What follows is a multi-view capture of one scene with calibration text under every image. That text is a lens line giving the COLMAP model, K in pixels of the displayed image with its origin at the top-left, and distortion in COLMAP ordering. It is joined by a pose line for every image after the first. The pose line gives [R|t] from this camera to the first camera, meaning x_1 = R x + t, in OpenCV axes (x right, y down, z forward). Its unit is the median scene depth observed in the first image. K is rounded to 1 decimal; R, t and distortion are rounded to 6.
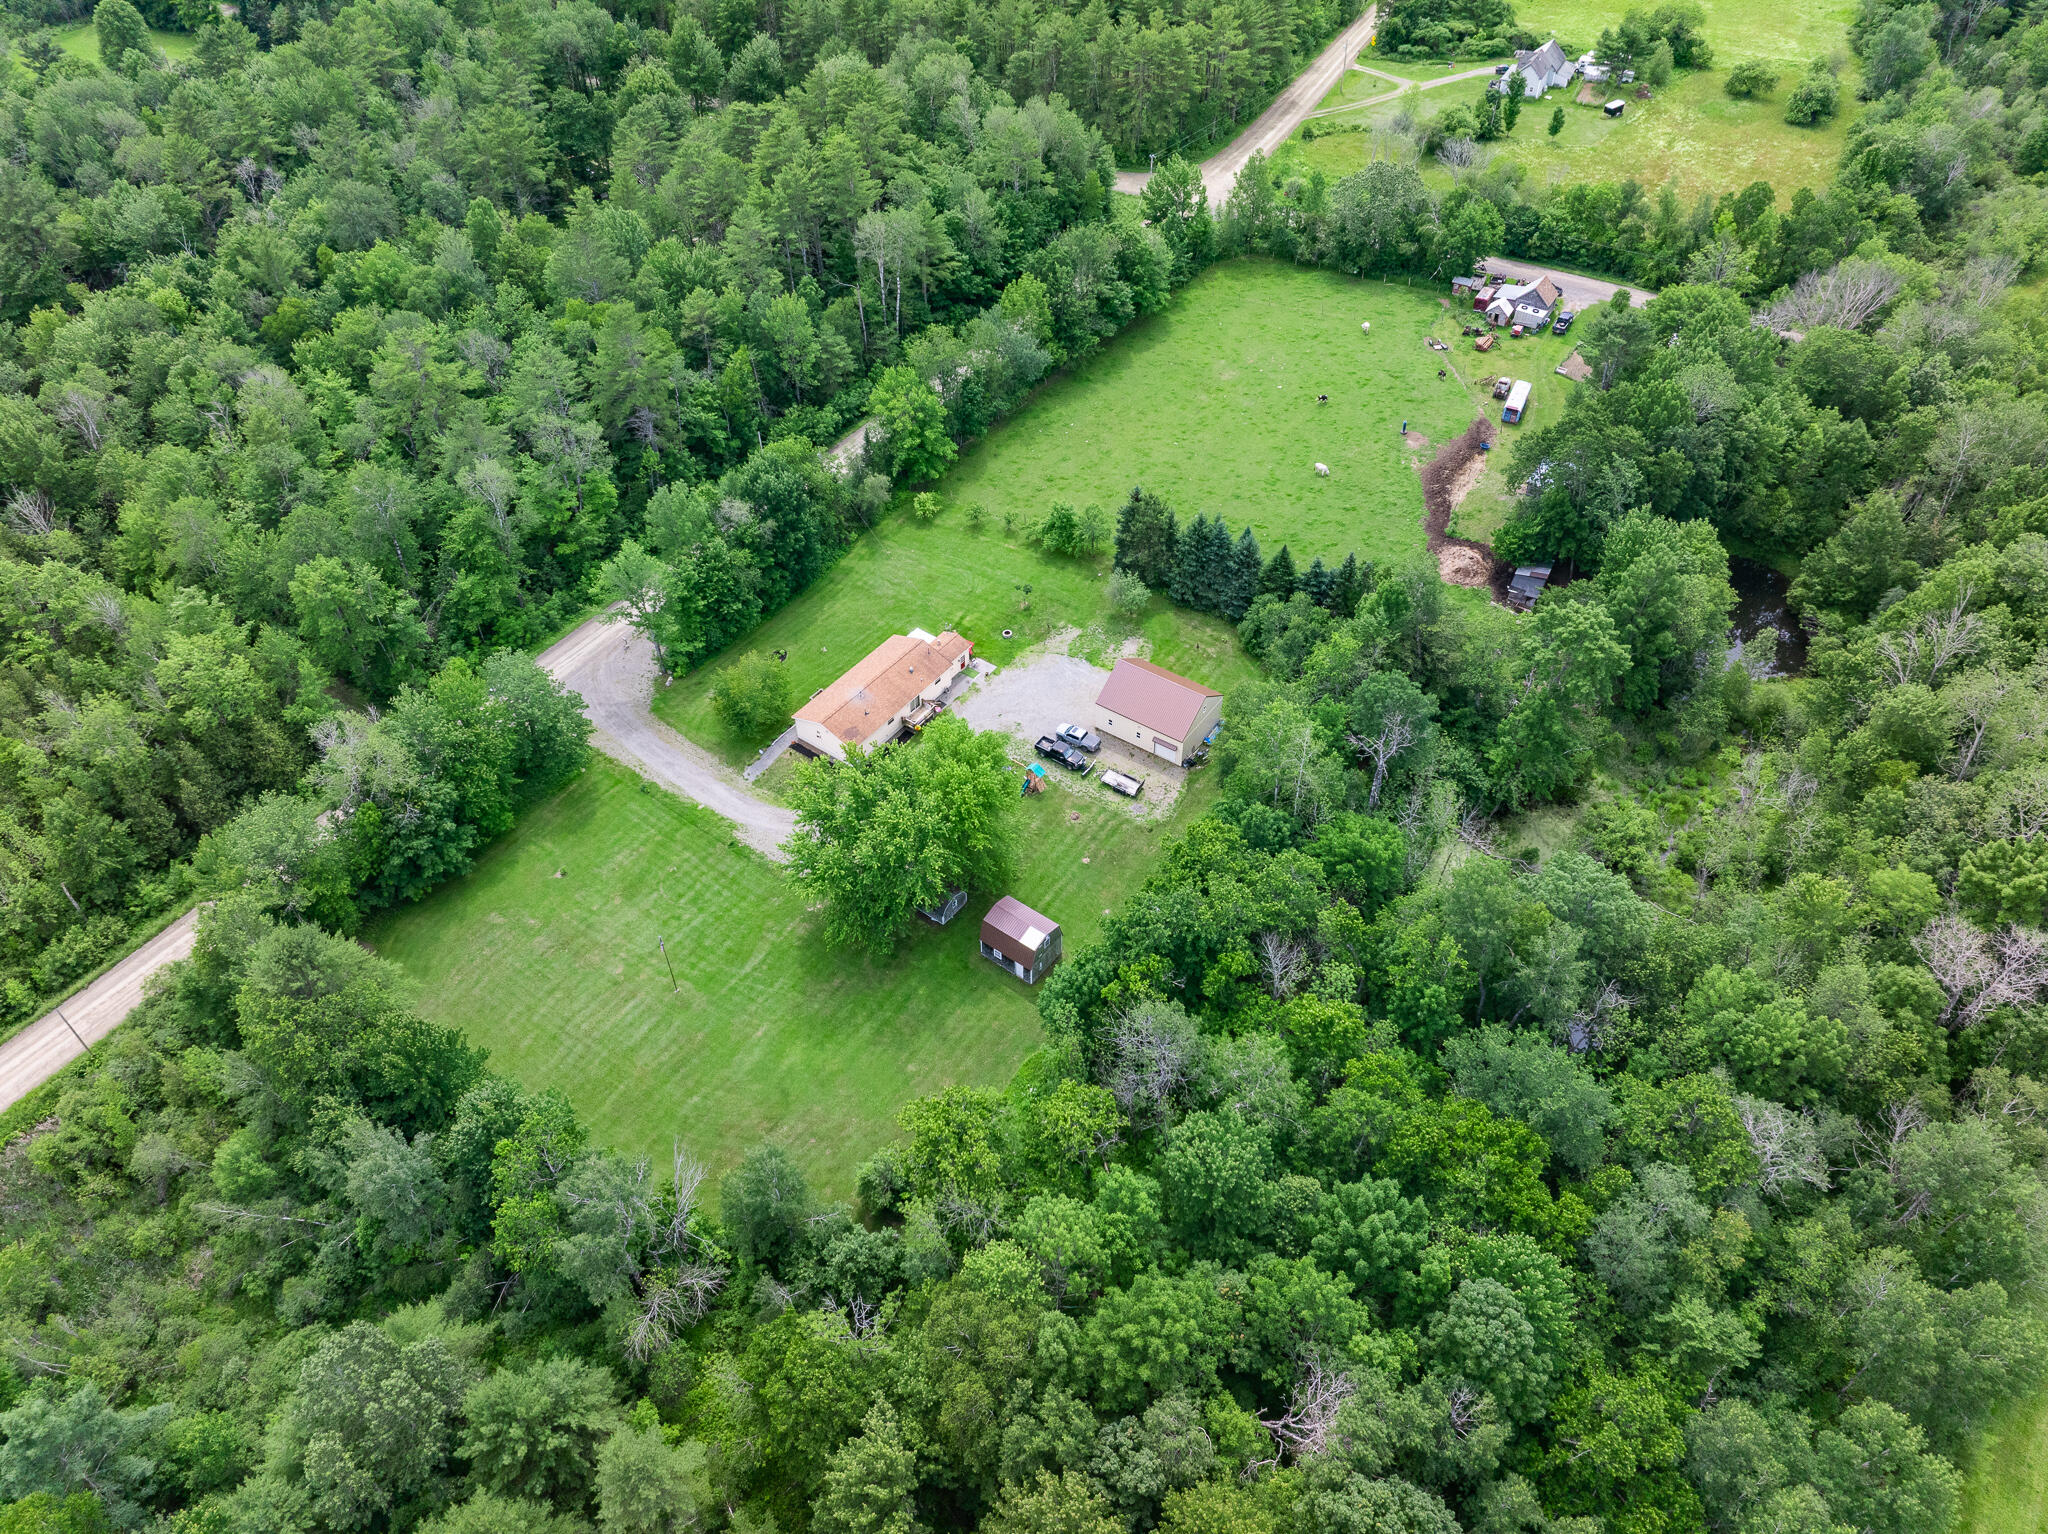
lens RADIAL K [[1436.5, 0, 1022.5], [0, 1436.5, 765.2], [0, 0, 1]] dist [-0.036287, 0.001105]
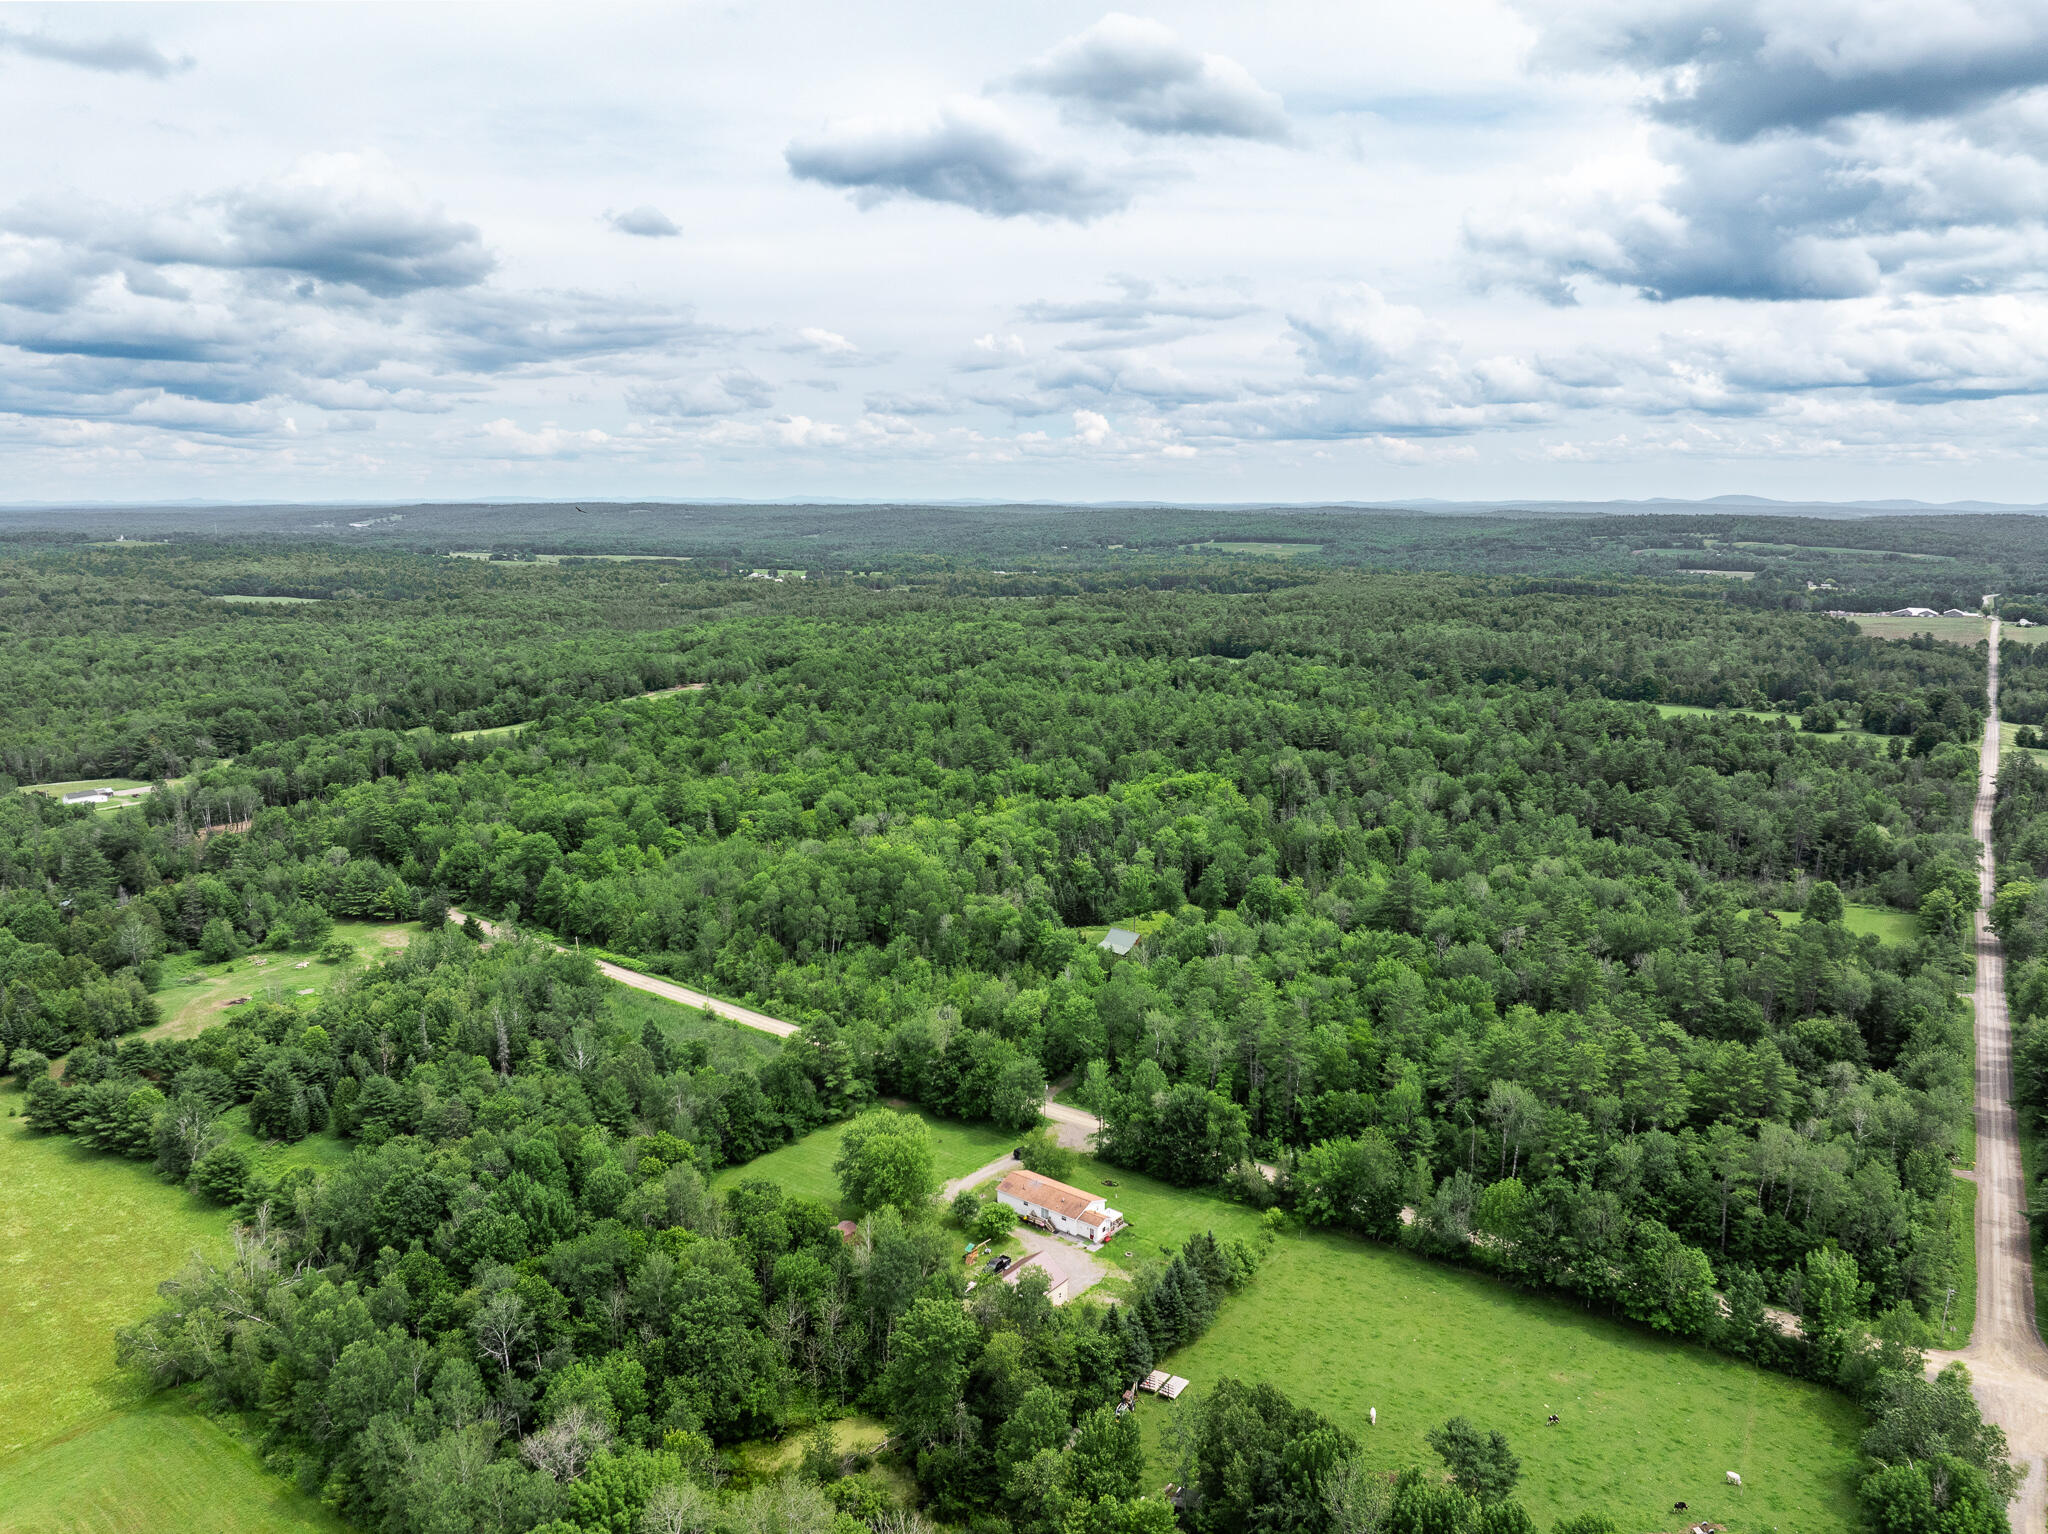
lens RADIAL K [[1444.9, 0, 1019.6], [0, 1444.9, 750.8], [0, 0, 1]] dist [-0.035270, 0.002257]
pose [[-0.041064, 0.184168, -0.982037, 1.274457], [-0.705209, 0.690927, 0.159062, -0.578650], [0.707810, 0.699072, 0.101505, 0.461477]]
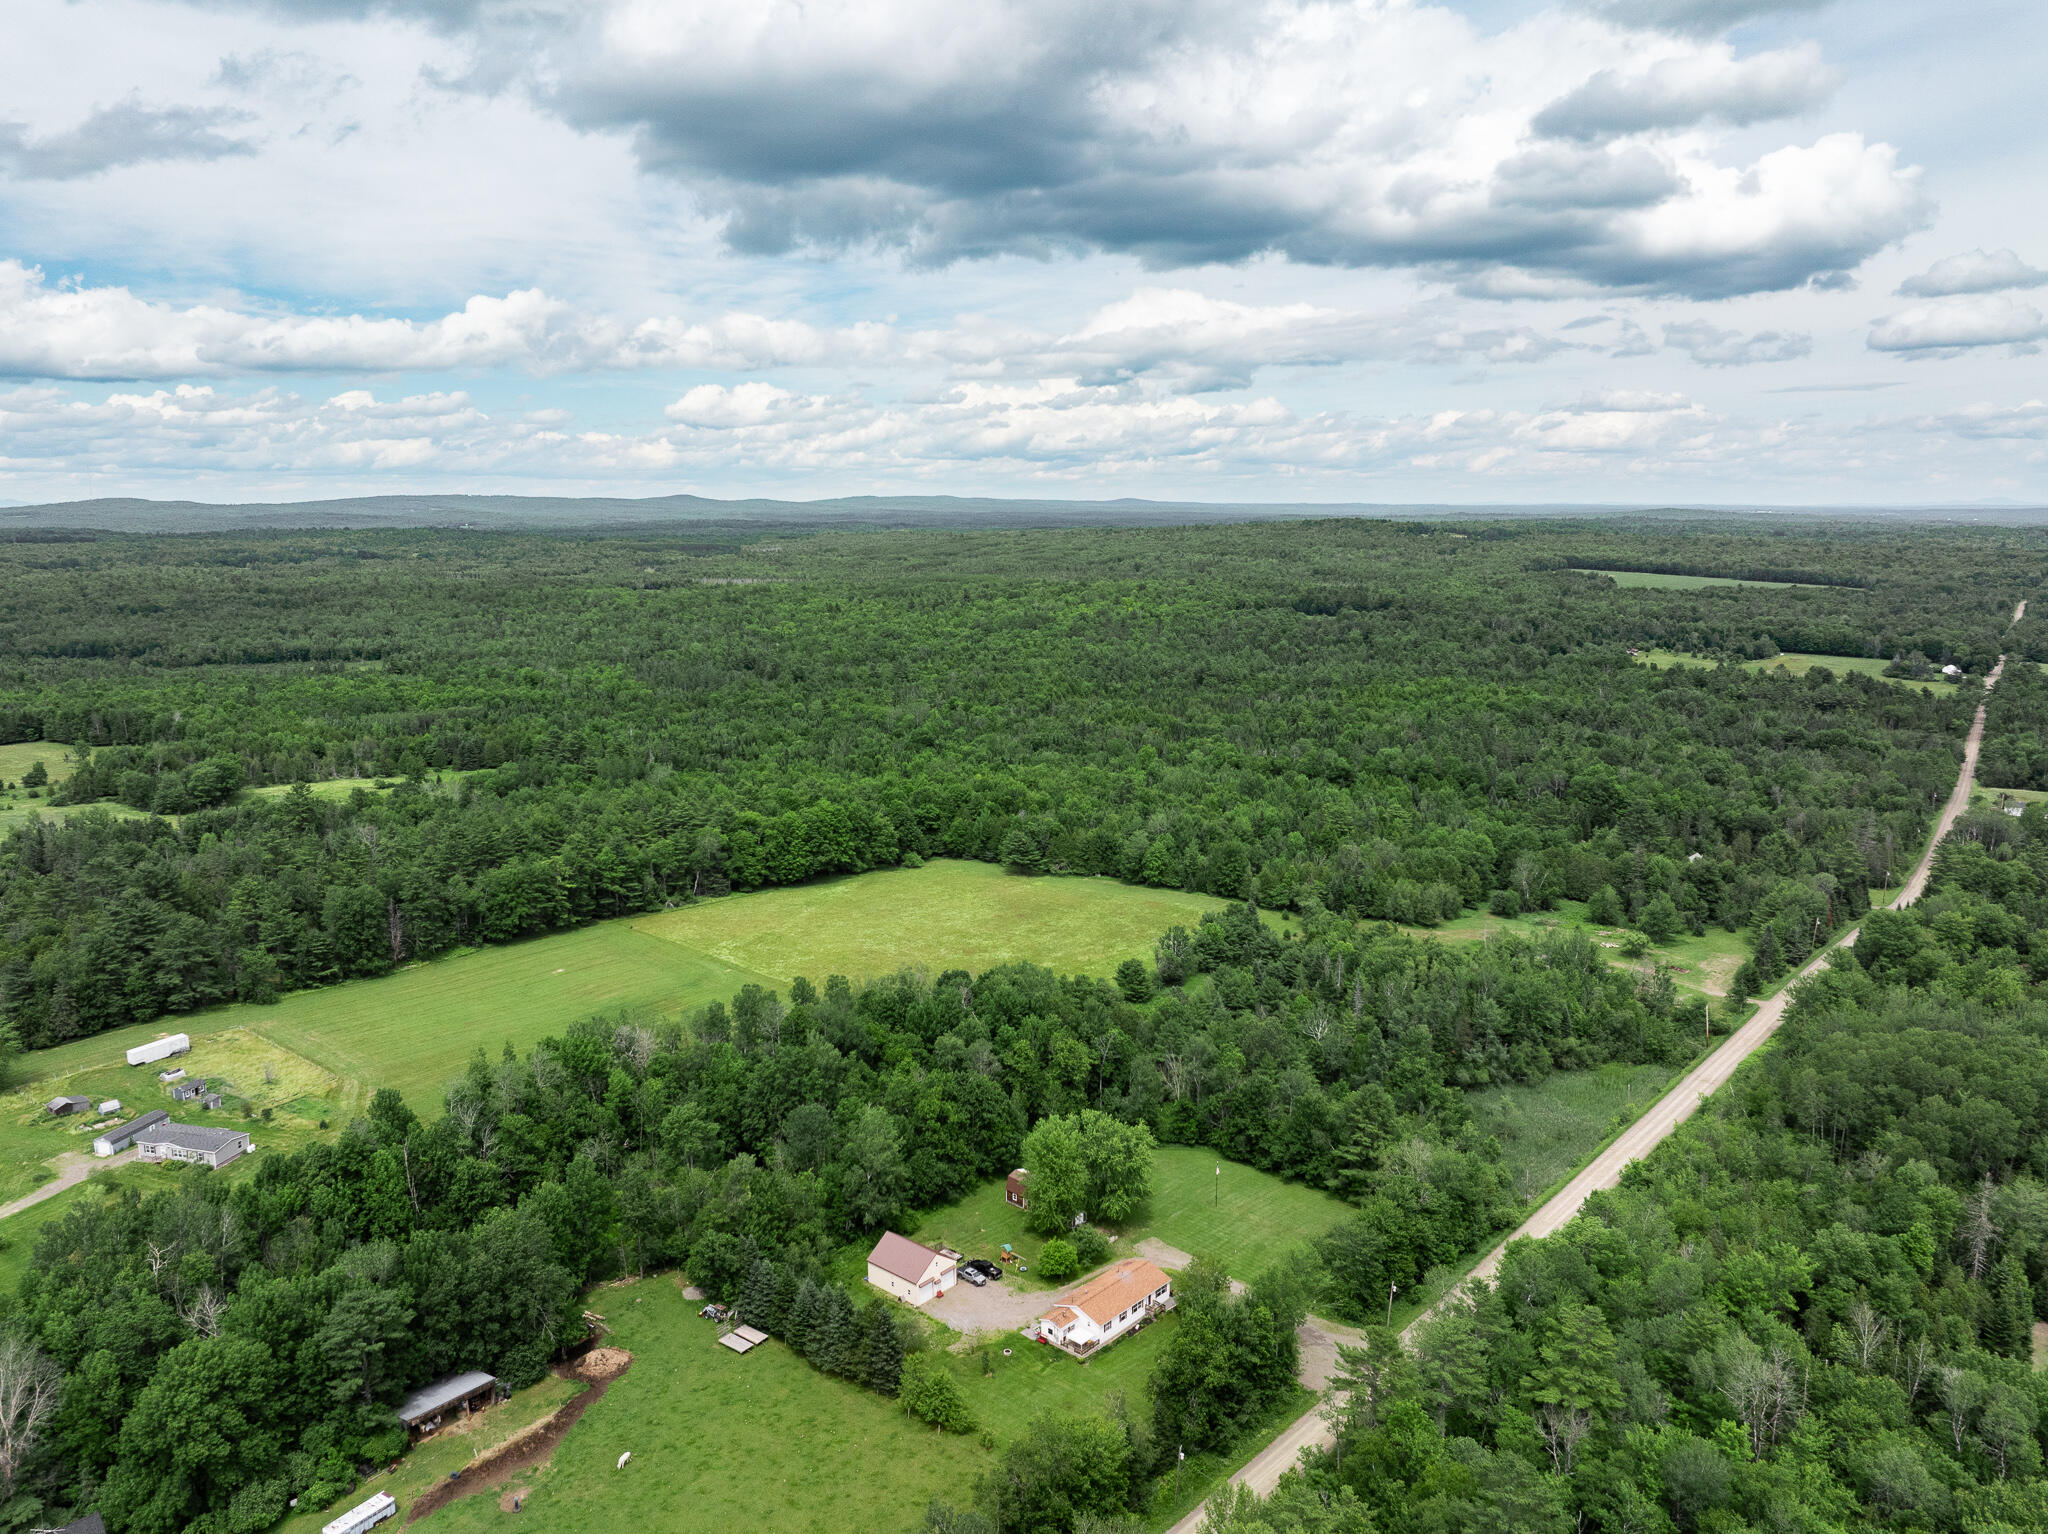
lens RADIAL K [[1457.8, 0, 1016.0], [0, 1457.8, 762.5], [0, 0, 1]] dist [-0.028025, -0.005950]
pose [[-0.994224, -0.006344, 0.107139, -0.149001], [0.084181, 0.573147, 0.815117, -1.402230], [-0.066577, 0.819428, -0.569302, 1.315097]]
